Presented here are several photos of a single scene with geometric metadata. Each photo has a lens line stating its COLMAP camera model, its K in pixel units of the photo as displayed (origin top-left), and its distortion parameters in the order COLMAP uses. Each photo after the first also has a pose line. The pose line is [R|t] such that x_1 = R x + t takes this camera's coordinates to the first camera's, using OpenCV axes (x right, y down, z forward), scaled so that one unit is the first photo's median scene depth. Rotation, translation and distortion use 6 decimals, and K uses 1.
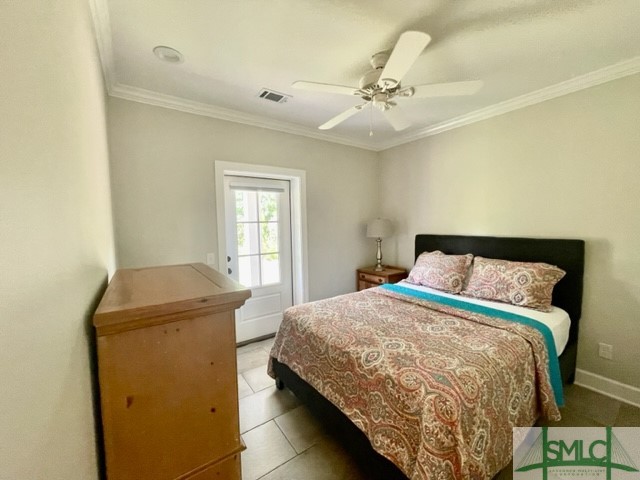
lens RADIAL K [[259.7, 0, 320.3], [0, 259.7, 239.3], [0, 0, 1]] dist [-0.001807, -0.000284]
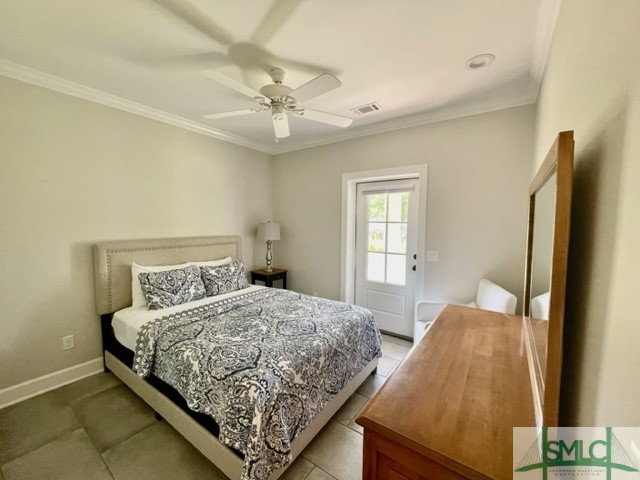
lens RADIAL K [[259.7, 0, 320.3], [0, 259.7, 239.3], [0, 0, 1]] dist [-0.001807, -0.000284]
pose [[0.329208, 0.076871, -0.941123, 0.671608], [-0.072939, 0.995773, 0.055820, -0.036963], [0.941436, 0.050268, 0.333423, 0.398465]]
